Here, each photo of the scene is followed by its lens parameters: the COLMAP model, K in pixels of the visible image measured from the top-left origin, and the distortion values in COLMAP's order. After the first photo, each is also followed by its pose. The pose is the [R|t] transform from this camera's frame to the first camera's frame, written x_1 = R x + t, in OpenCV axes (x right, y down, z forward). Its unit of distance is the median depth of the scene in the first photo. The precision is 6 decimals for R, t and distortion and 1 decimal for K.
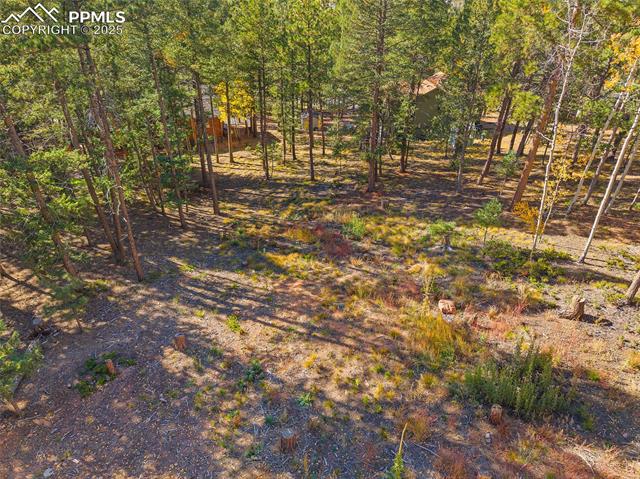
lens RADIAL K [[426.2, 0, 320.0], [0, 426.2, 239.5], [0, 0, 1]] dist [0.055642, -0.060839]
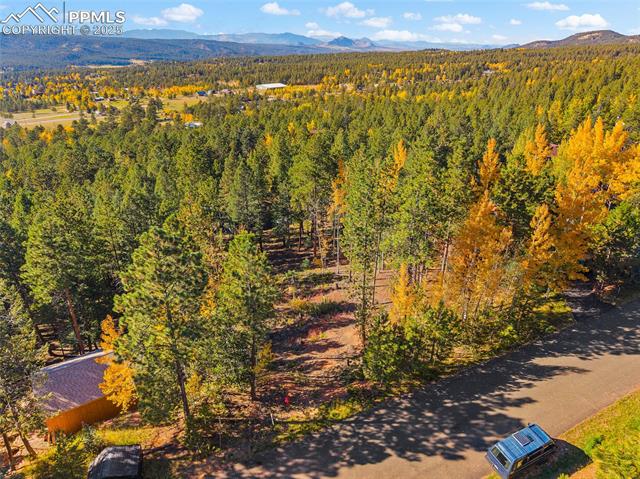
lens RADIAL K [[433.2, 0, 317.9], [0, 433.2, 240.9], [0, 0, 1]] dist [0.011843, -0.003539]
pose [[0.896672, -0.195727, 0.397077, -0.664410], [0.249810, 0.964211, -0.088837, 0.060012], [-0.365478, 0.178852, 0.913476, -1.712118]]
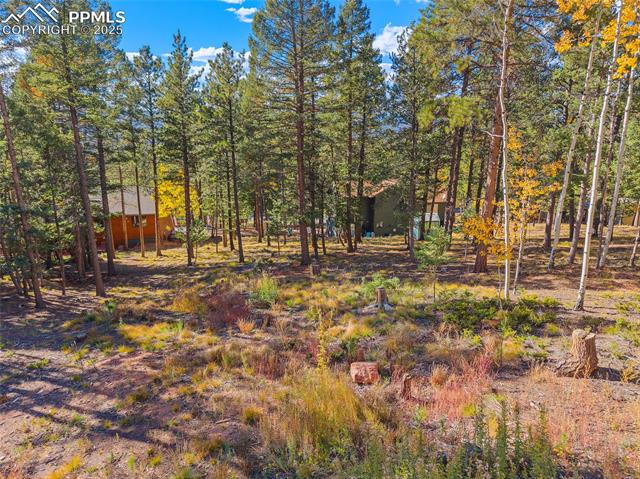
lens RADIAL K [[435.5, 0, 318.3], [0, 435.5, 240.1], [0, 0, 1]] dist [0.010752, -0.005242]
pose [[0.999557, -0.018734, 0.023108, 0.204489], [0.025032, 0.949394, -0.313090, 0.153980], [-0.016073, 0.313530, 0.949442, 0.356225]]
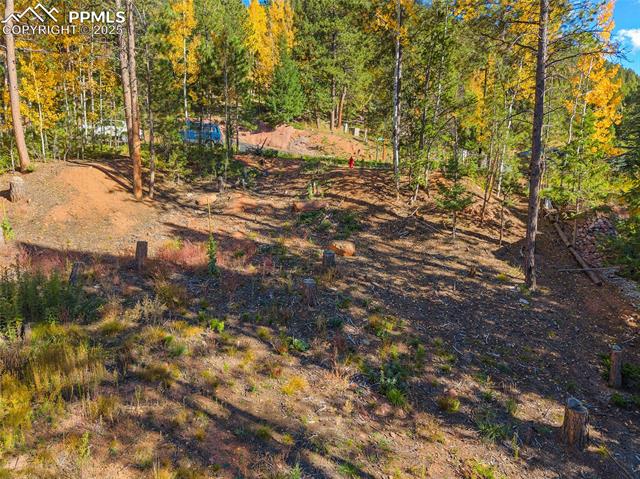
lens RADIAL K [[429.8, 0, 325.1], [0, 429.8, 228.2], [0, 0, 1]] dist [0.061436, -0.075191]
pose [[-0.993791, 0.005041, -0.111145, -0.003024], [-0.069033, 0.755486, 0.651518, -0.183699], [0.087252, 0.655145, -0.750448, 1.025298]]
